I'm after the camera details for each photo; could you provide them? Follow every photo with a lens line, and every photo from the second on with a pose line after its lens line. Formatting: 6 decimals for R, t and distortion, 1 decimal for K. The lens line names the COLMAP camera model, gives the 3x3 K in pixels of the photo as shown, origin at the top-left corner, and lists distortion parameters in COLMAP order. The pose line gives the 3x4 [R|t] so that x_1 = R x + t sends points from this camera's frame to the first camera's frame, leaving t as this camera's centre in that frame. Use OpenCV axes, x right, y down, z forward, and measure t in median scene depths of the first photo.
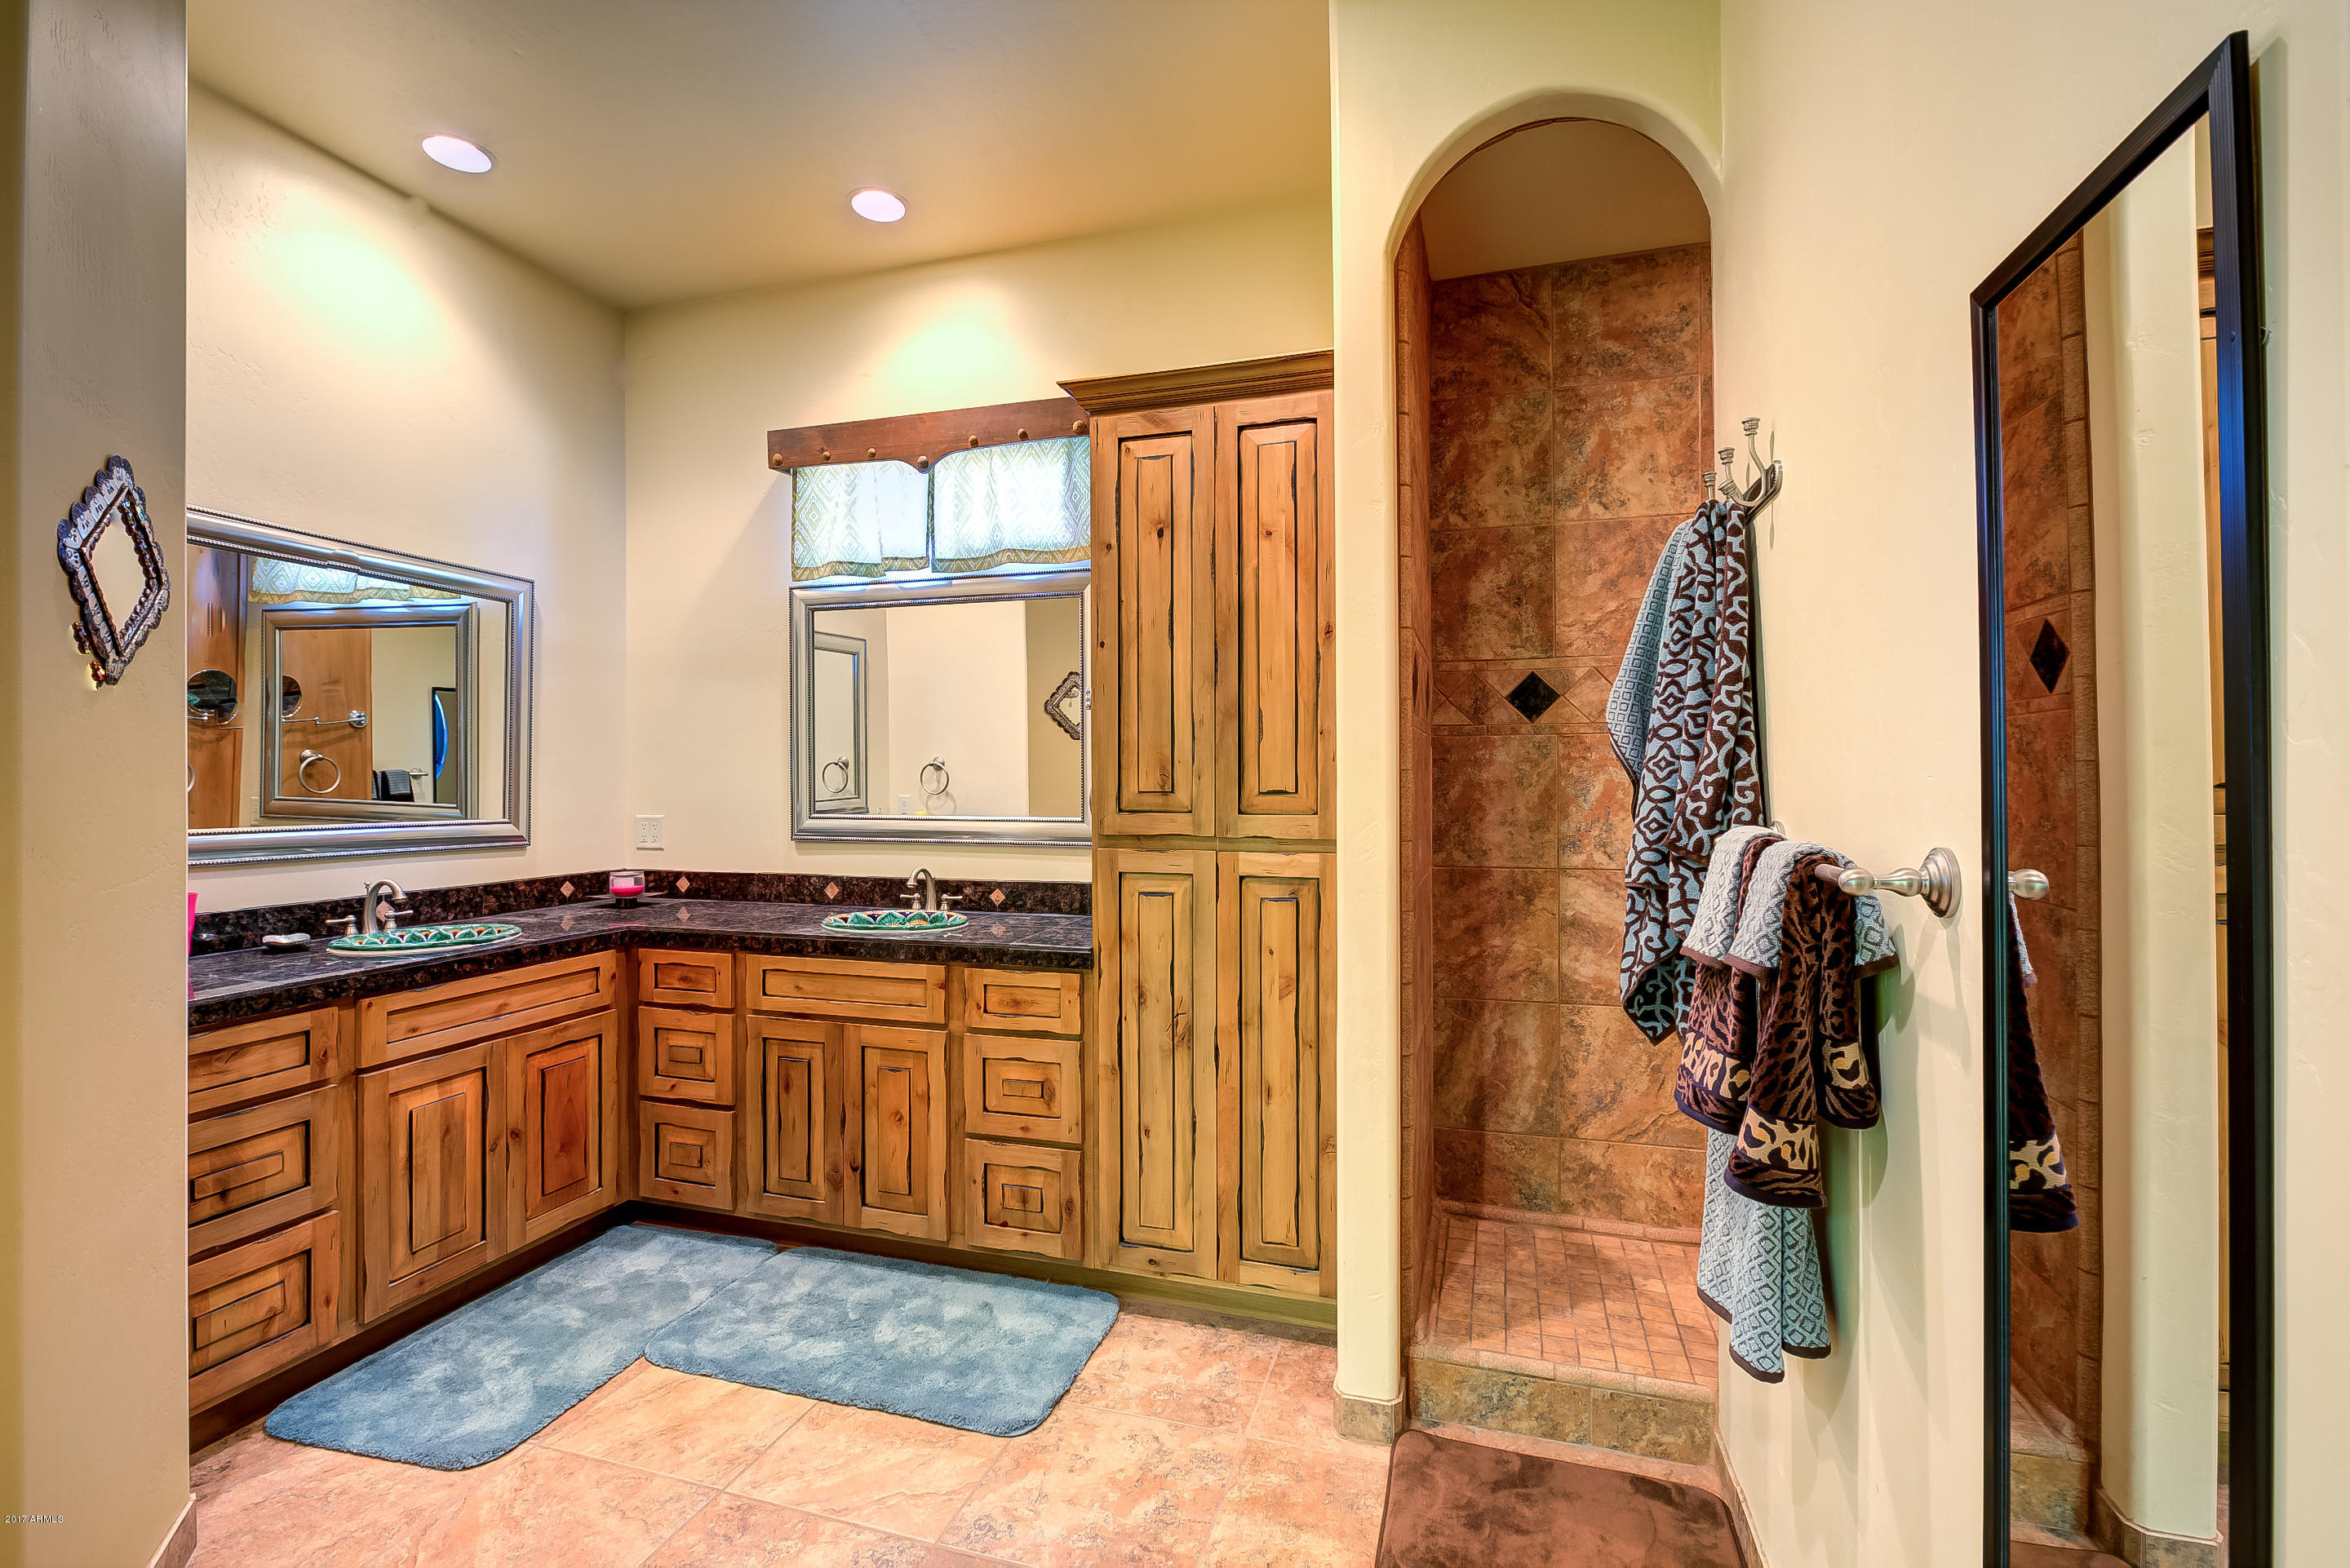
lens RADIAL K [[1036.5, 0, 1172.9], [0, 1036.5, 779.6], [0, 0, 1]] dist [-0.011860, 0.005538]
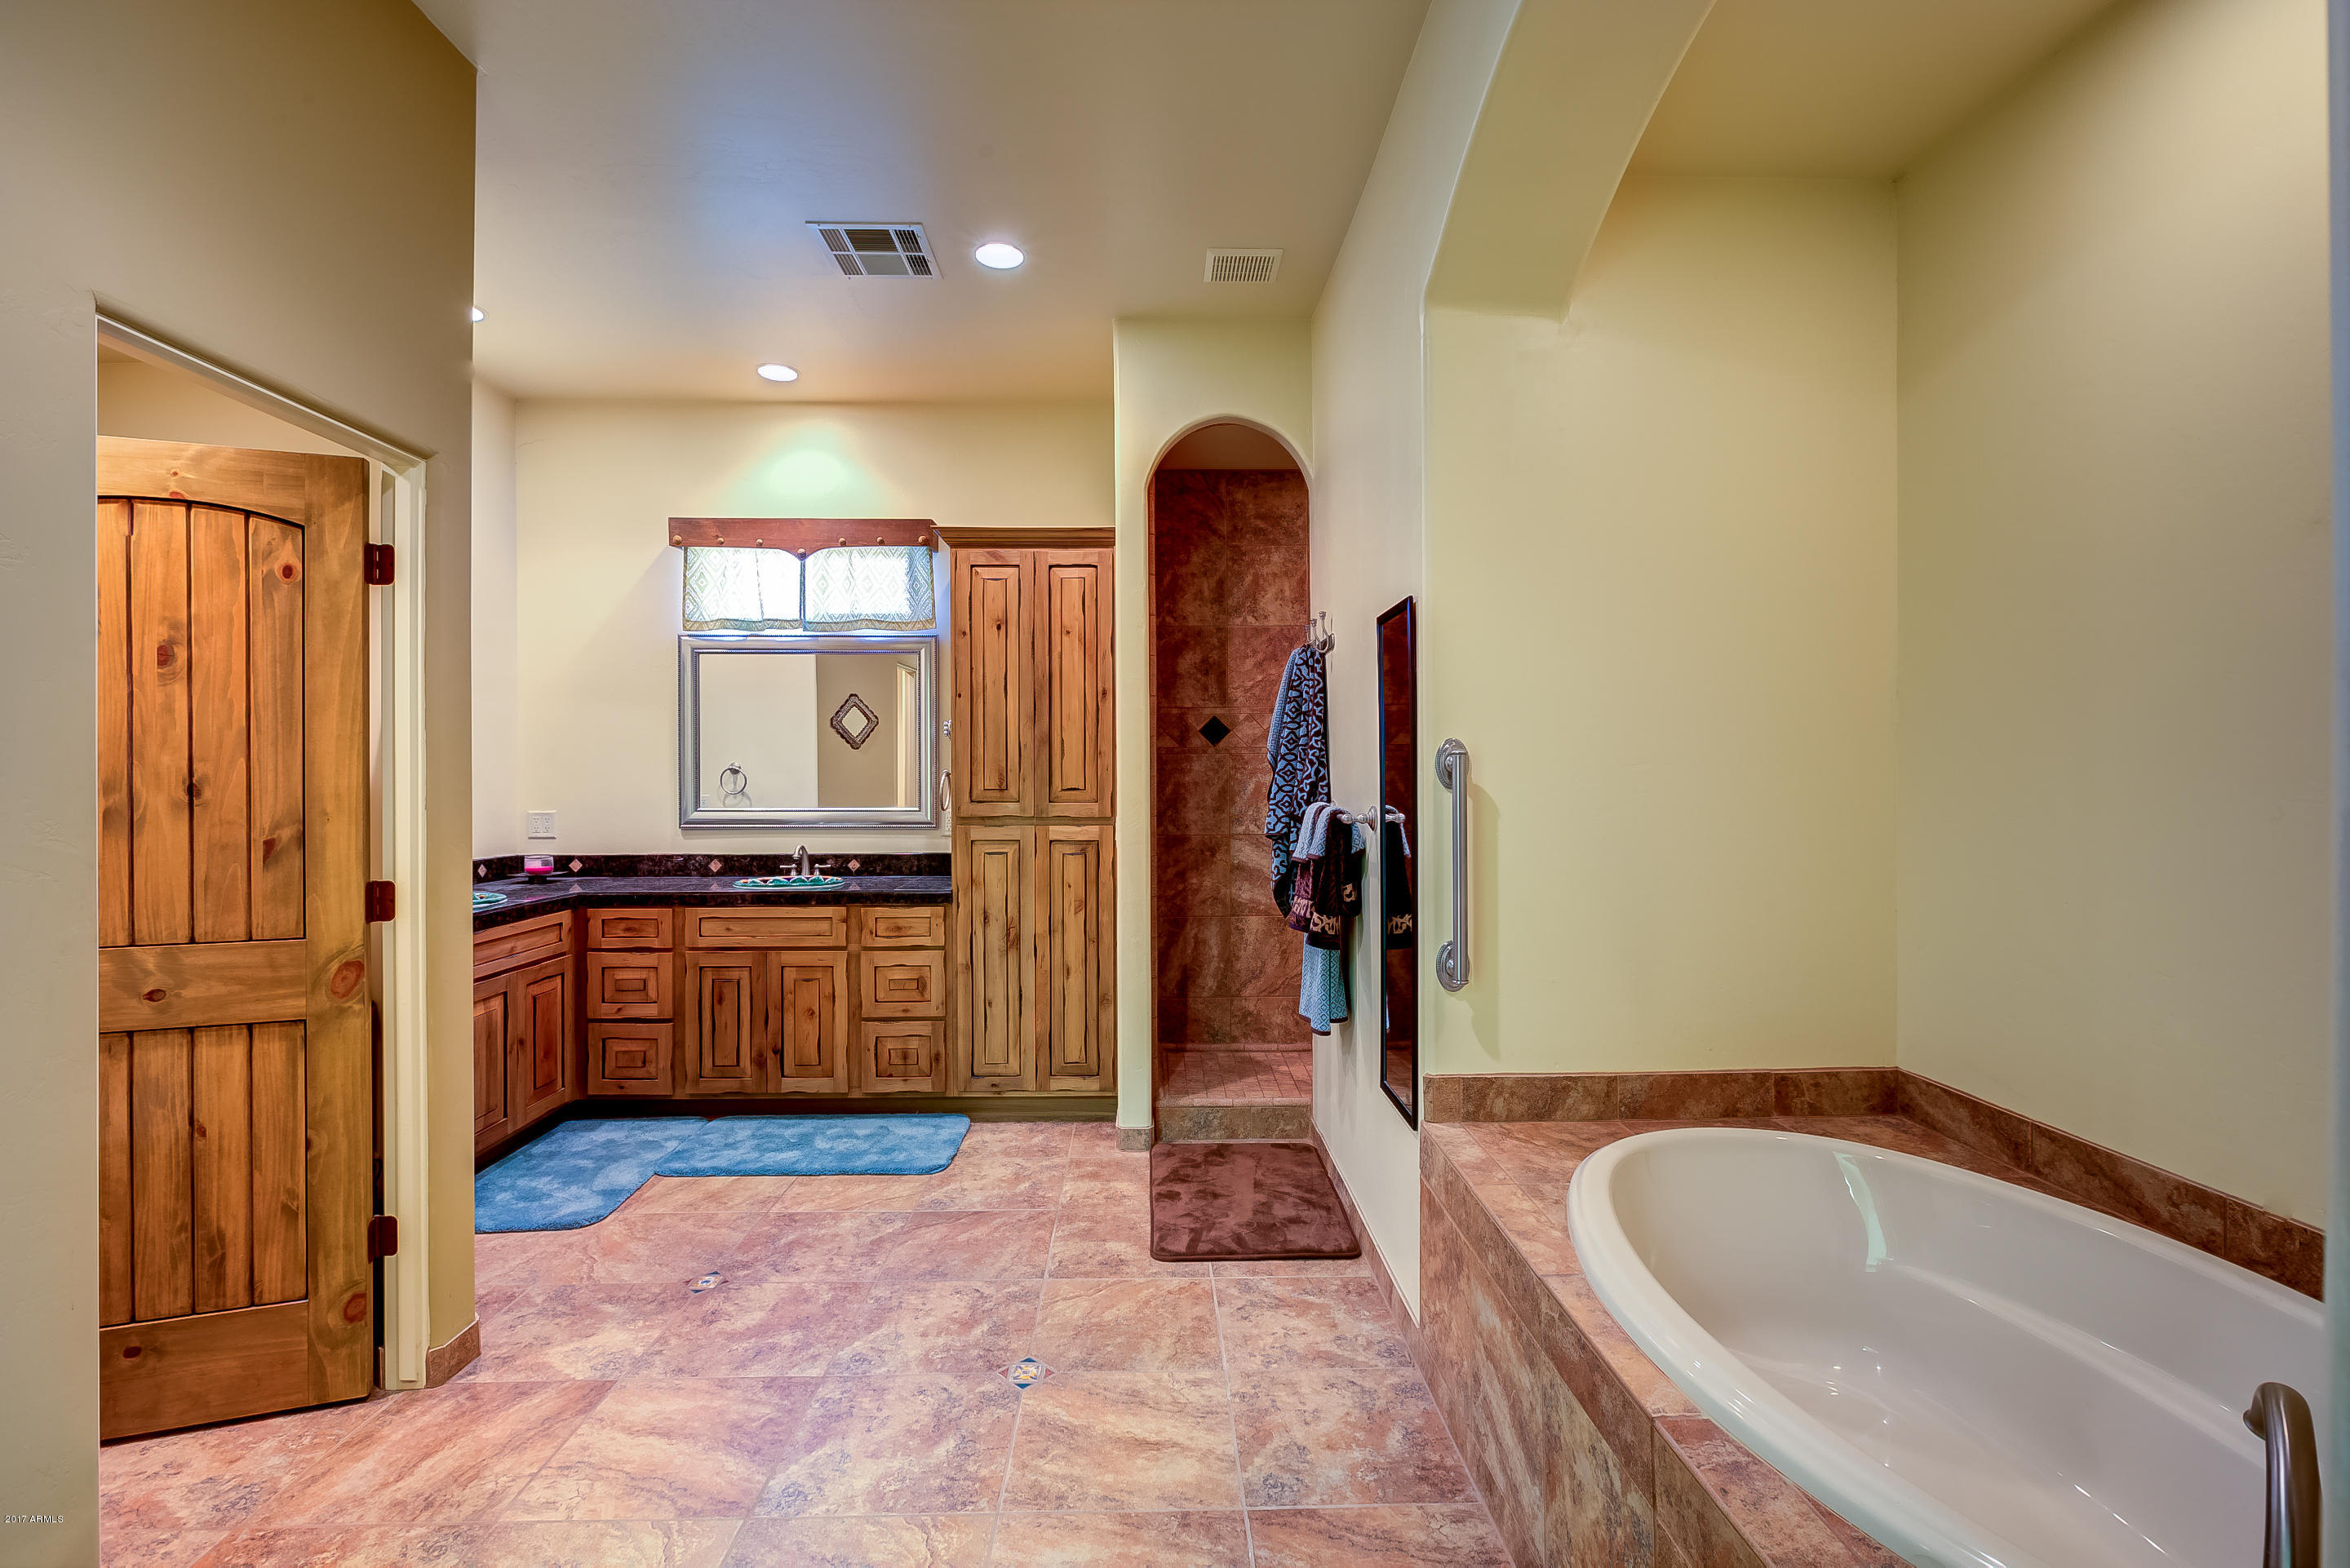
lens RADIAL K [[1036.5, 0, 1175.5], [0, 1036.5, 782.8], [0, 0, 1]] dist [-0.011860, 0.005538]
pose [[0.946628, -0.001998, 0.322322, -0.259251], [0.001074, 0.999995, 0.003043, -0.002804], [-0.322327, -0.002534, 0.946625, -0.575636]]
